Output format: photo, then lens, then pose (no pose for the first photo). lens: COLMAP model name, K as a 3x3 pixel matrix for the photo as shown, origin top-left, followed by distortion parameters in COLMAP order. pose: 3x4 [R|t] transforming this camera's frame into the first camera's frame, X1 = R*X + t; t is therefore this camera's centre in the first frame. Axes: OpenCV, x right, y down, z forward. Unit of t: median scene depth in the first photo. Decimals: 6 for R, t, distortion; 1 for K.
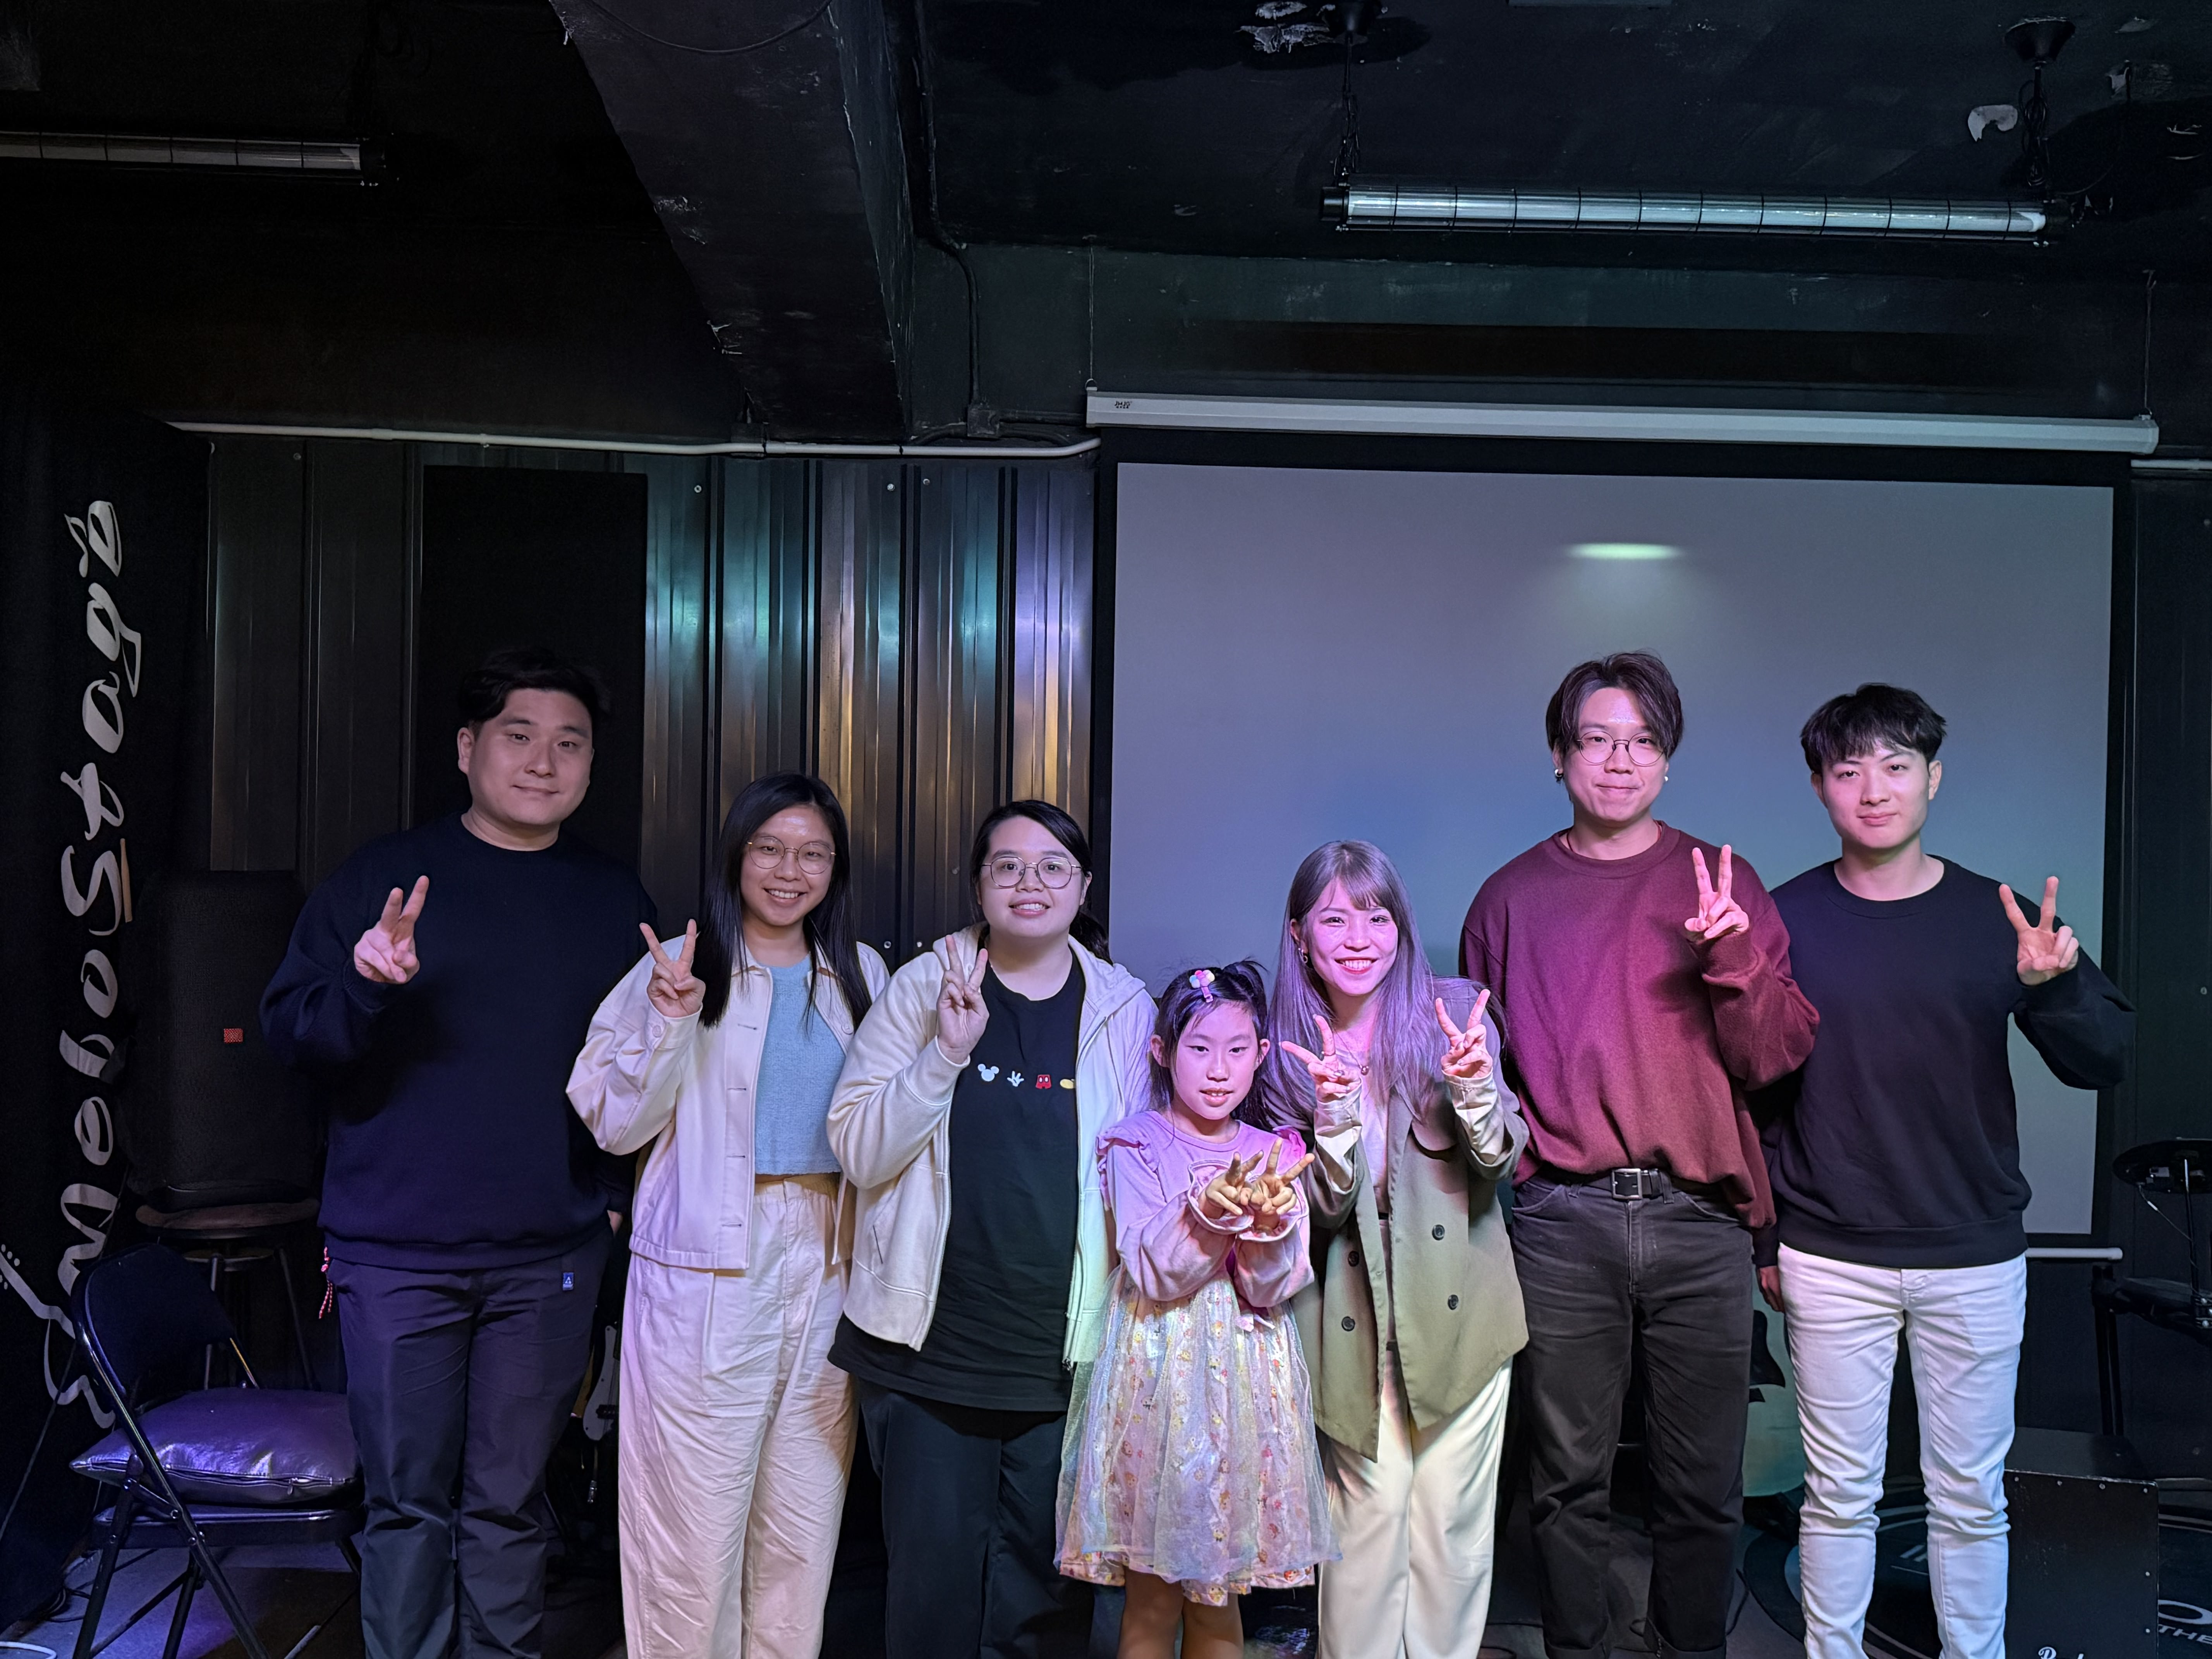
lens RADIAL K [[1995.0, 0, 1130.3], [0, 1995.0, 840.3], [0, 0, 1]] dist [0.140770, -0.220502]
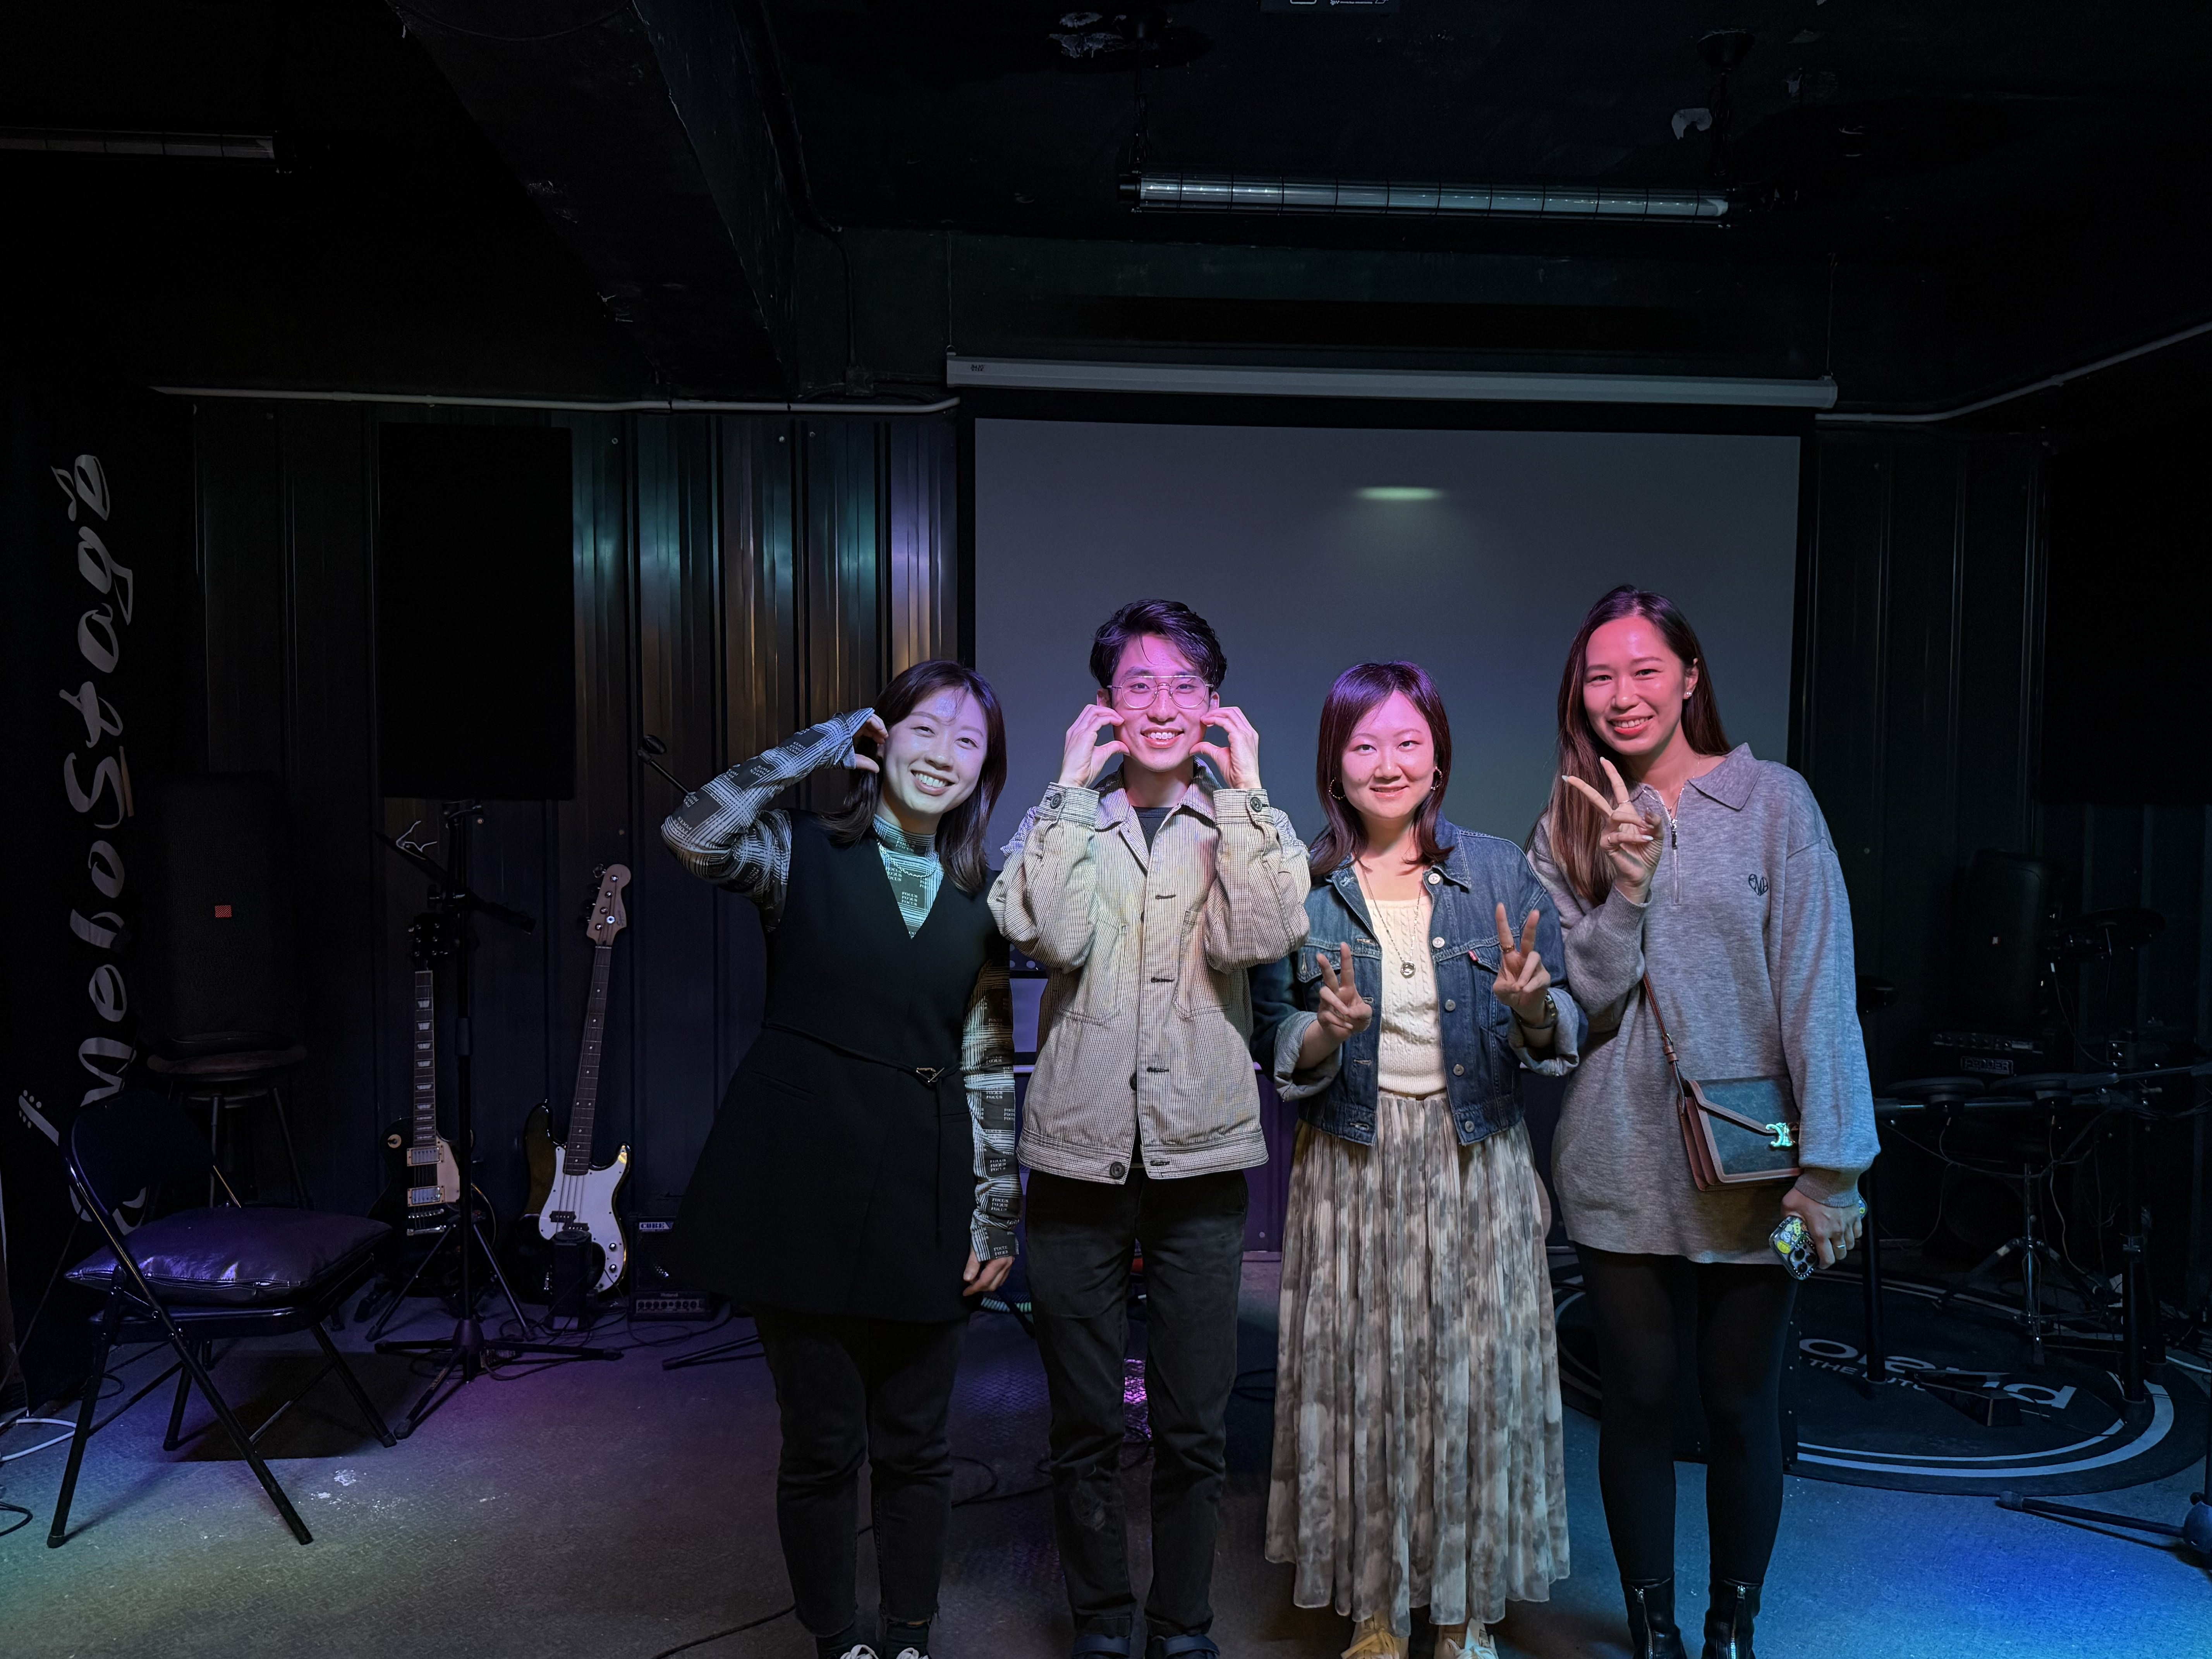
lens RADIAL K [[1637.6, 0, 1109.7], [0, 1637.6, 838.3], [0, 0, 1]] dist [0.053576, -0.053537]
pose [[0.999360, -0.013068, 0.033298, 0.043343], [0.011000, 0.998044, 0.061546, -0.000281], [-0.034037, -0.061141, 0.997549, 0.023579]]
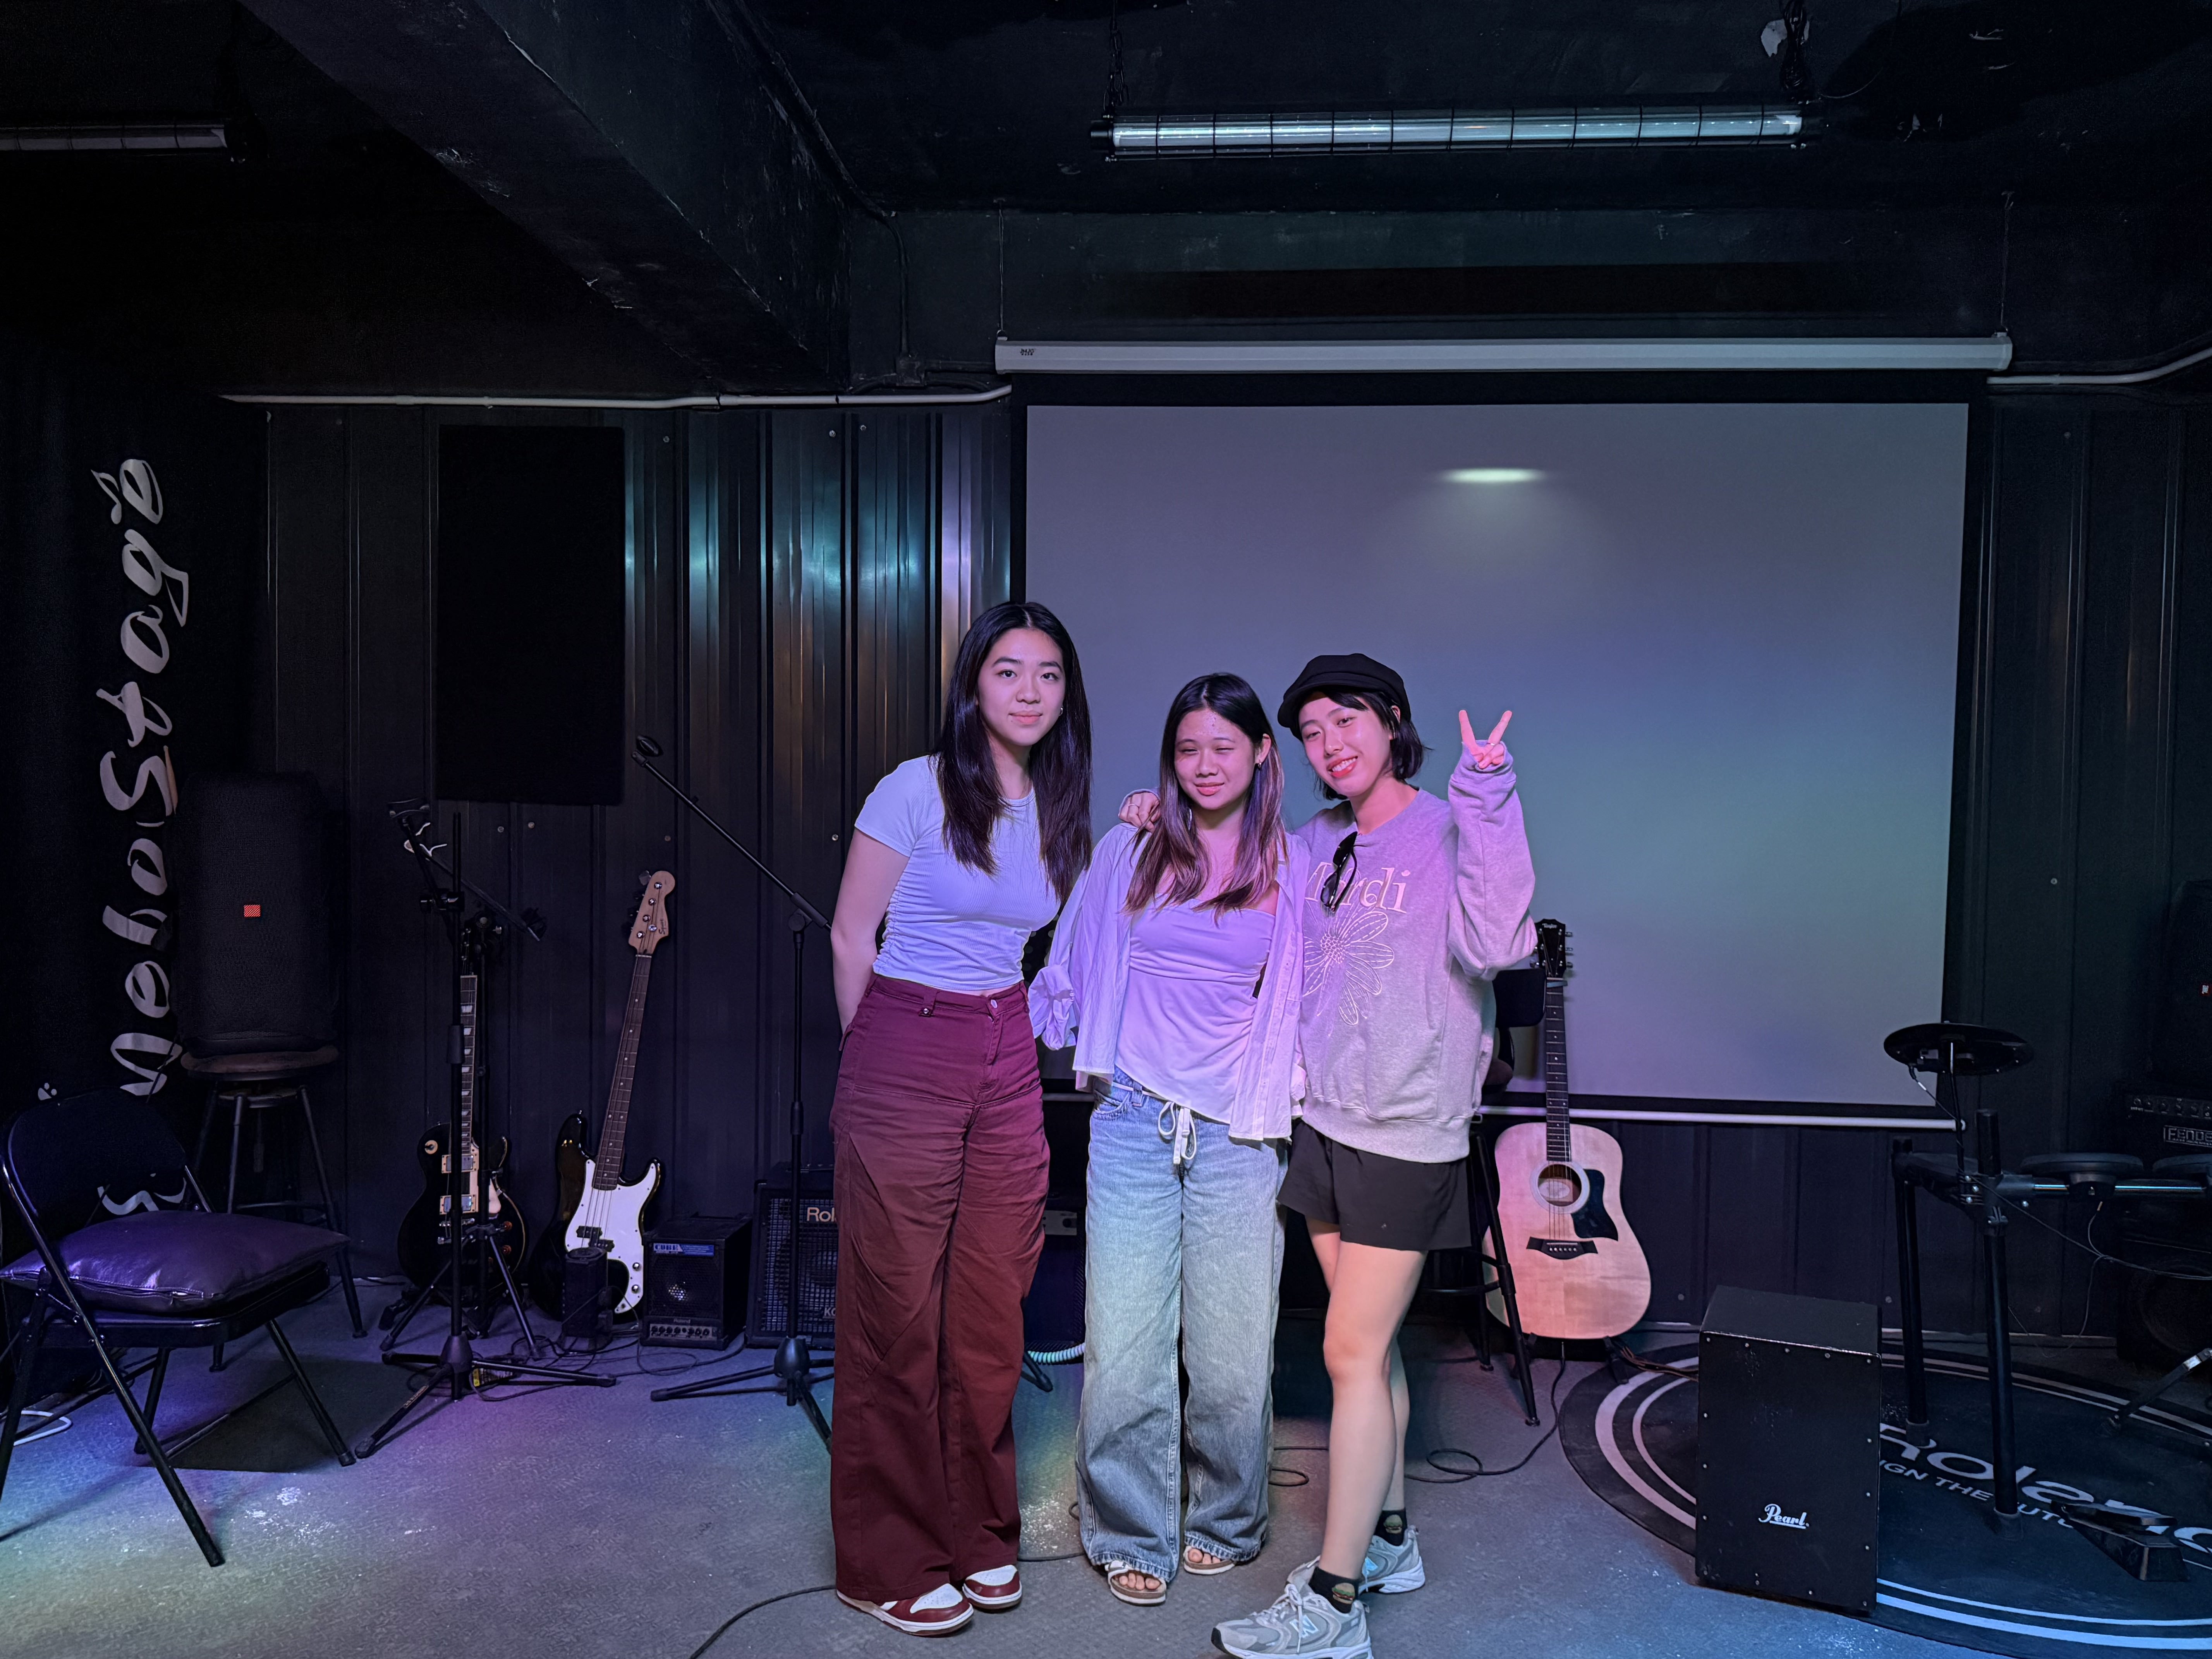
lens RADIAL K [[1652.6, 0, 1096.3], [0, 1652.6, 826.4], [0, 0, 1]] dist [0.055088, -0.057645]
pose [[0.992699, 0.000743, -0.120617, 0.165414], [0.004444, 0.999077, 0.042731, 0.007181], [0.120537, -0.042955, 0.991779, 0.095379]]
